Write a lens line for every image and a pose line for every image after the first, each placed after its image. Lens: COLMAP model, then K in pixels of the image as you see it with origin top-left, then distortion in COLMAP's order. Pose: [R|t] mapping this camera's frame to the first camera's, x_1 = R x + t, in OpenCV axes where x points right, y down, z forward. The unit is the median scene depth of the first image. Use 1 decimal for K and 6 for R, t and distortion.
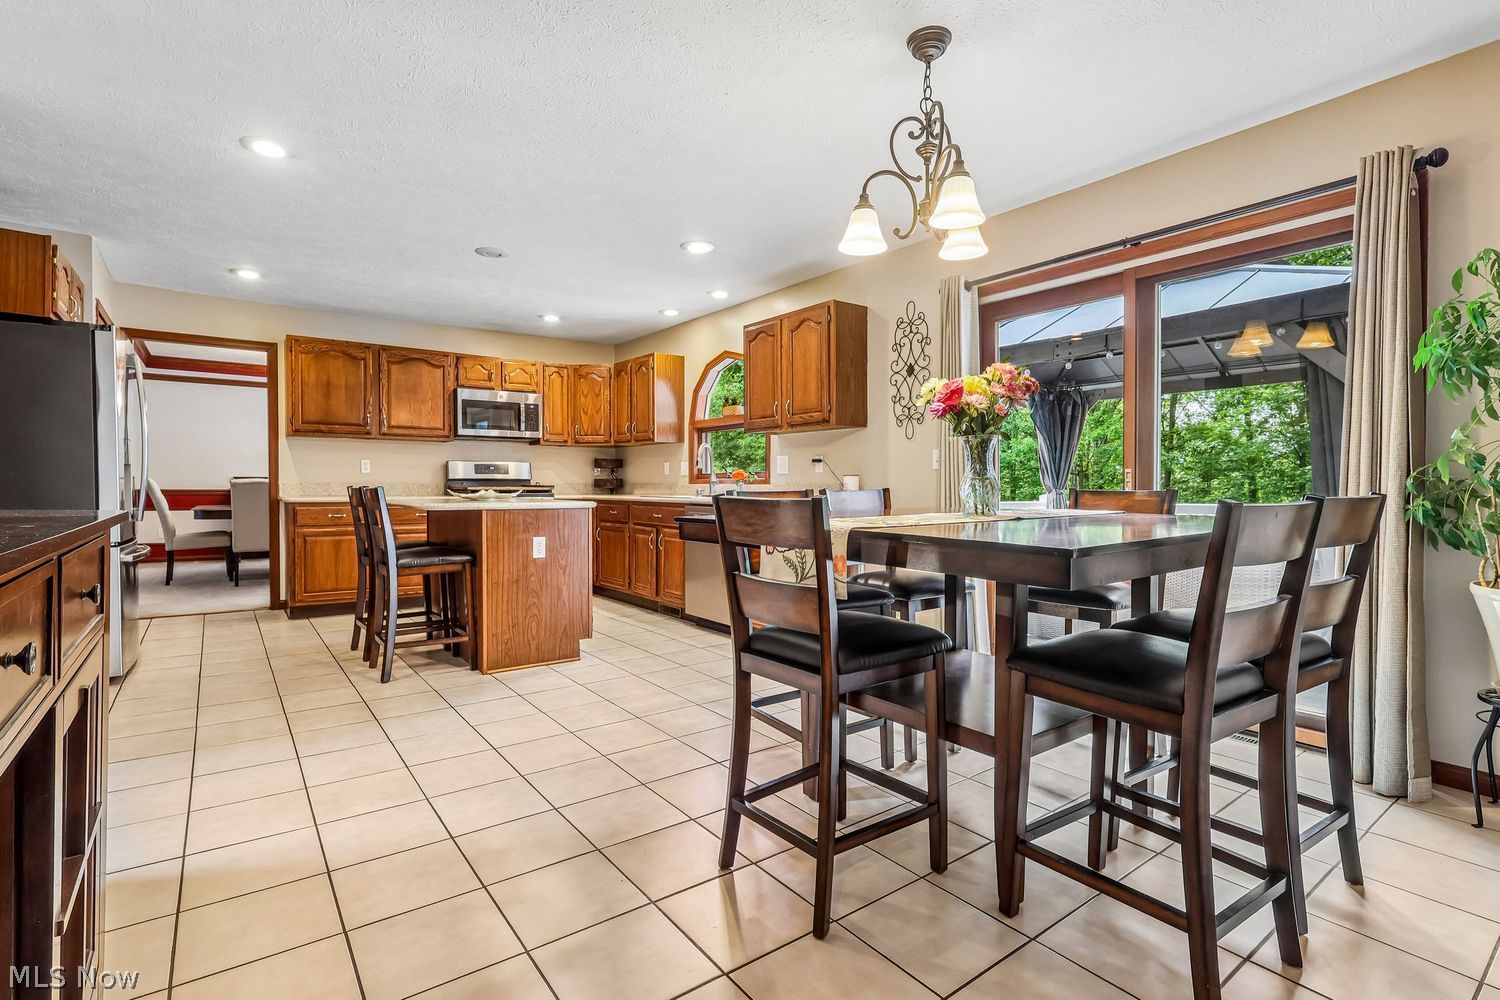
lens RADIAL K [[709.9, 0, 742.0], [0, 709.9, 503.3], [0, 0, 1]] dist [-0.004441, 0.000216]
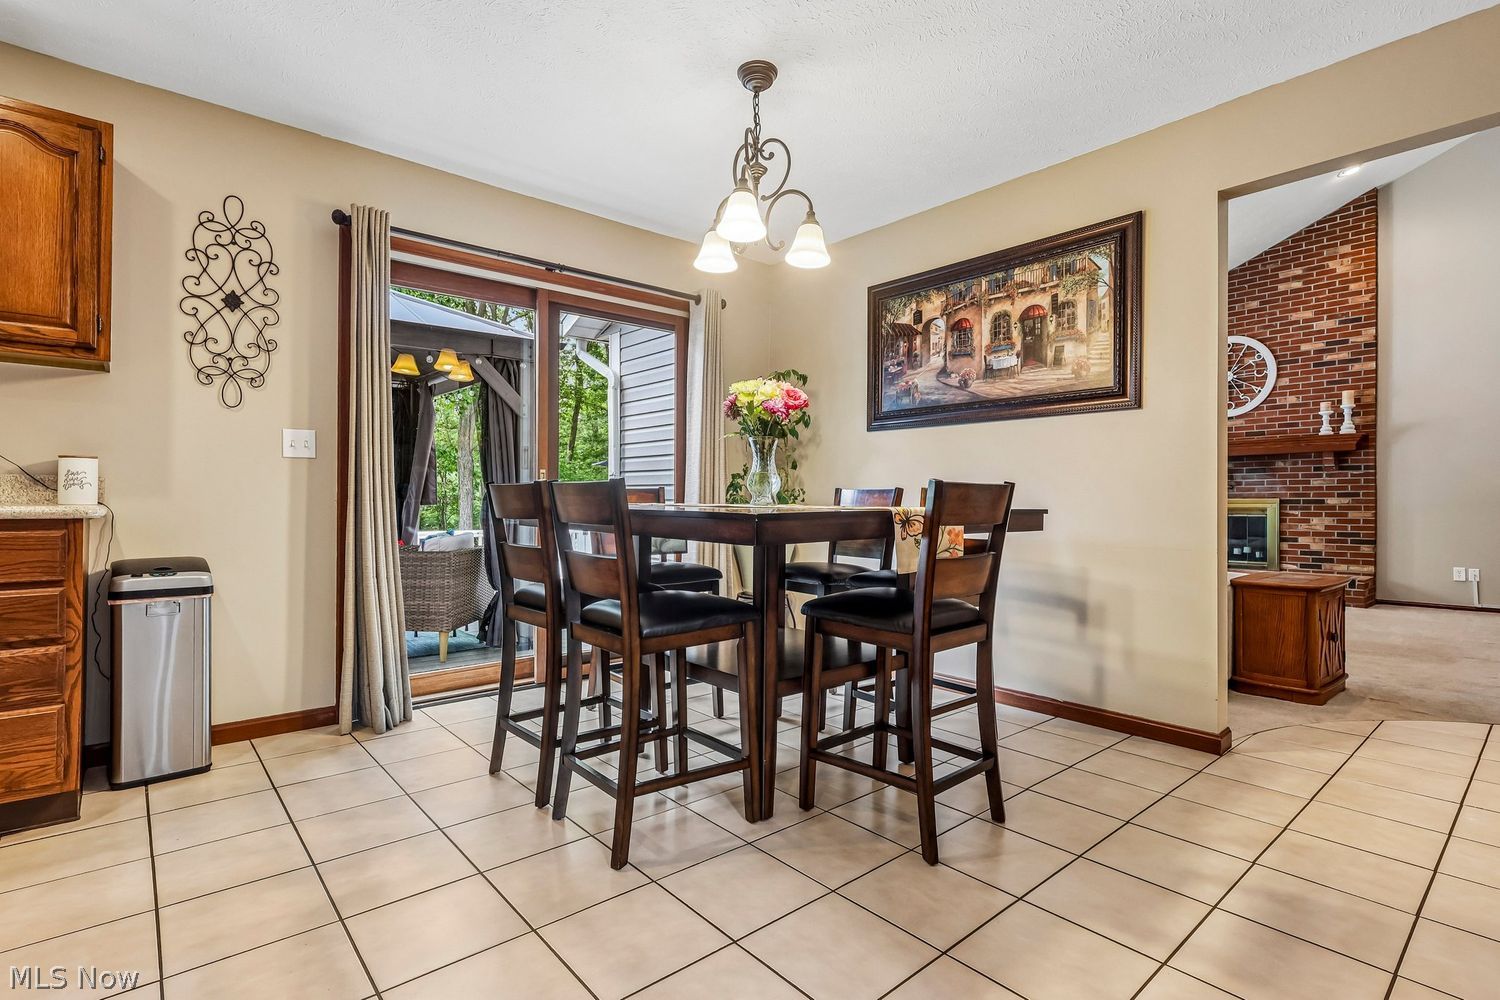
lens RADIAL K [[709.9, 0, 742.7], [0, 709.9, 496.7], [0, 0, 1]] dist [-0.004441, 0.000216]
pose [[-0.069633, 0.006338, 0.997553, -0.336197], [0.024608, 0.999686, -0.004634, 0.003516], [-0.997269, 0.024226, -0.069767, 0.451523]]
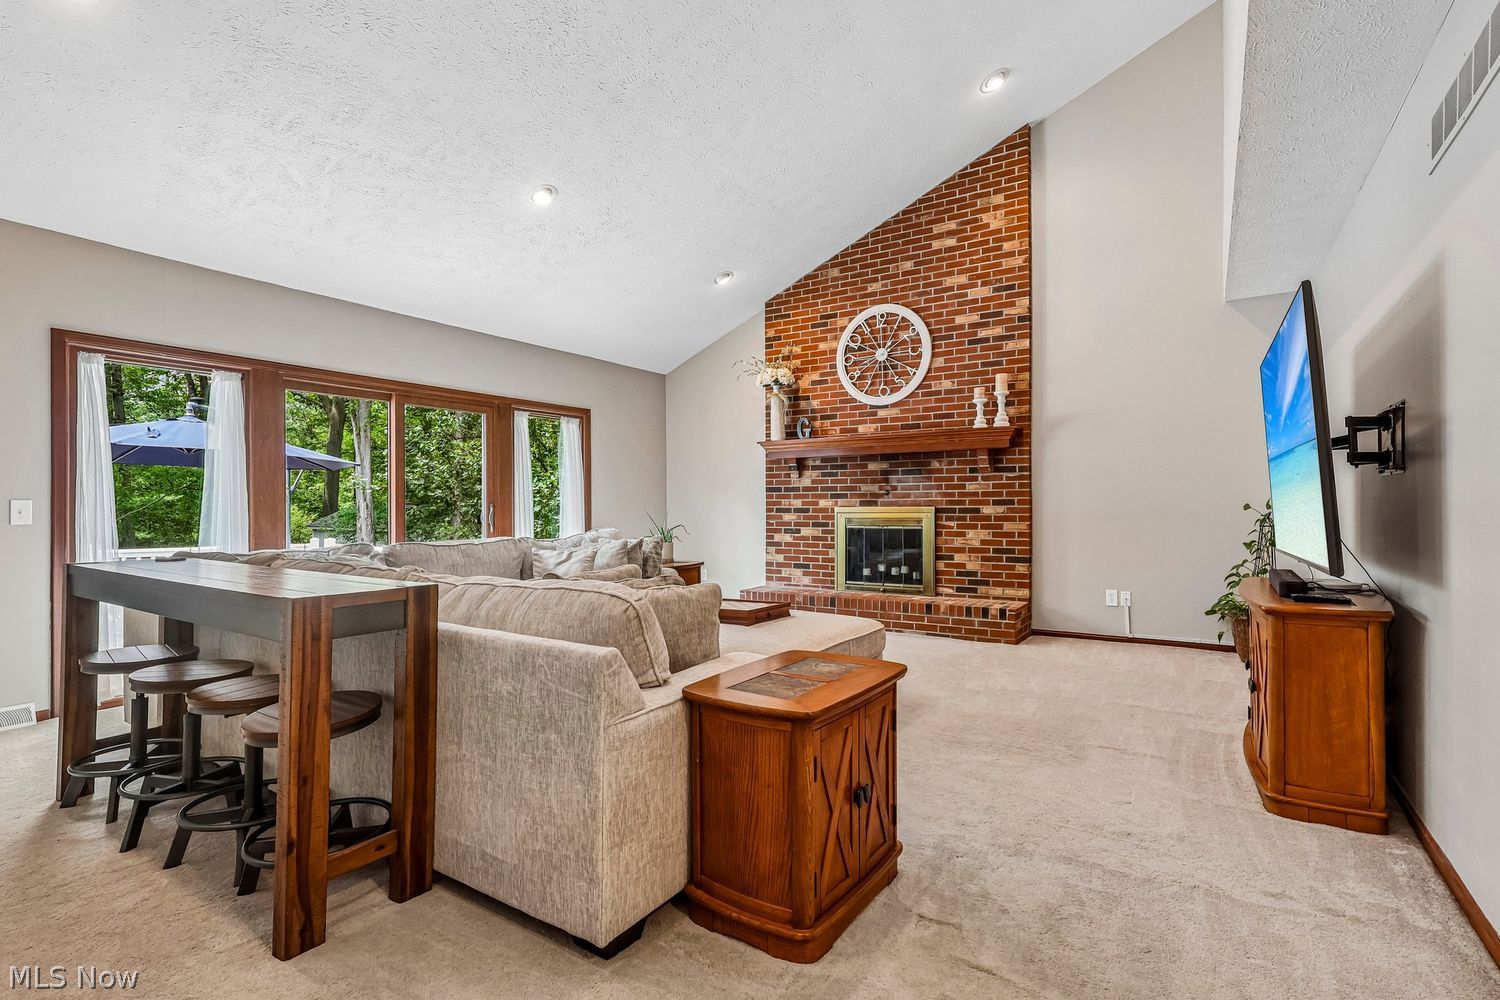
lens RADIAL K [[709.9, 0, 746.9], [0, 709.9, 496.9], [0, 0, 1]] dist [-0.004441, 0.000216]
pose [[-0.346520, 0.007332, 0.938014, -0.157555], [0.026430, 0.999649, 0.001950, 0.002292], [-0.937670, 0.025468, -0.346592, 0.214119]]
